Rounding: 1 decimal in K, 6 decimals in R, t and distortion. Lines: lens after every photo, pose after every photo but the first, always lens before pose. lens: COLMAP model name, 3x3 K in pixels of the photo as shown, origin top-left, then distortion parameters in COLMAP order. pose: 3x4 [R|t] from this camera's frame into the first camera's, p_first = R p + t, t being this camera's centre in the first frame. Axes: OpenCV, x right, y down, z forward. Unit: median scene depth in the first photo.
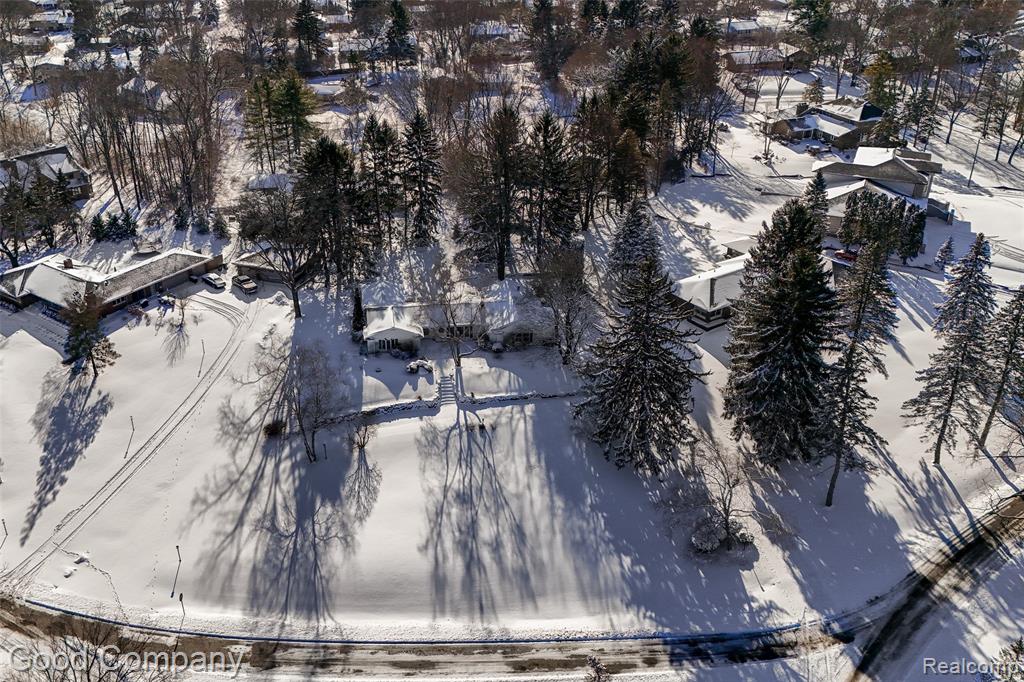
lens RADIAL K [[807.2, 0, 434.2], [0, 807.2, 338.9], [0, 0, 1]] dist [0.053079, -0.005118]
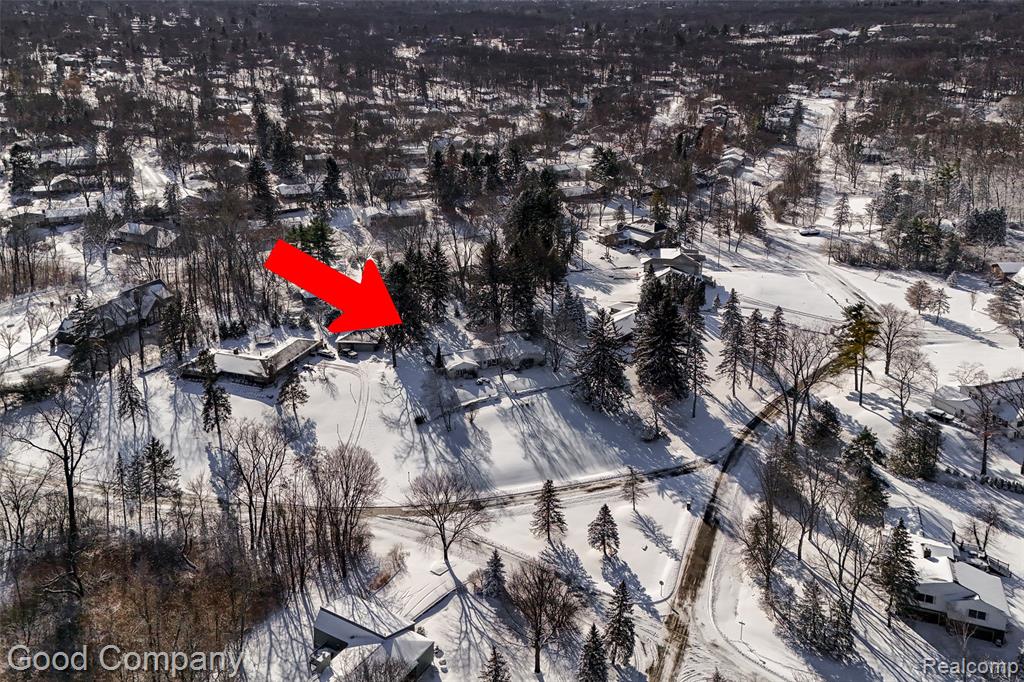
lens RADIAL K [[869.6, 0, 477.9], [0, 869.6, 343.0], [0, 0, 1]] dist [0.274071, -0.063771]
pose [[0.946167, -0.091080, 0.310601, -0.620008], [0.130616, 0.985432, -0.108923, 0.159277], [-0.296155, 0.143628, 0.944279, -0.857229]]
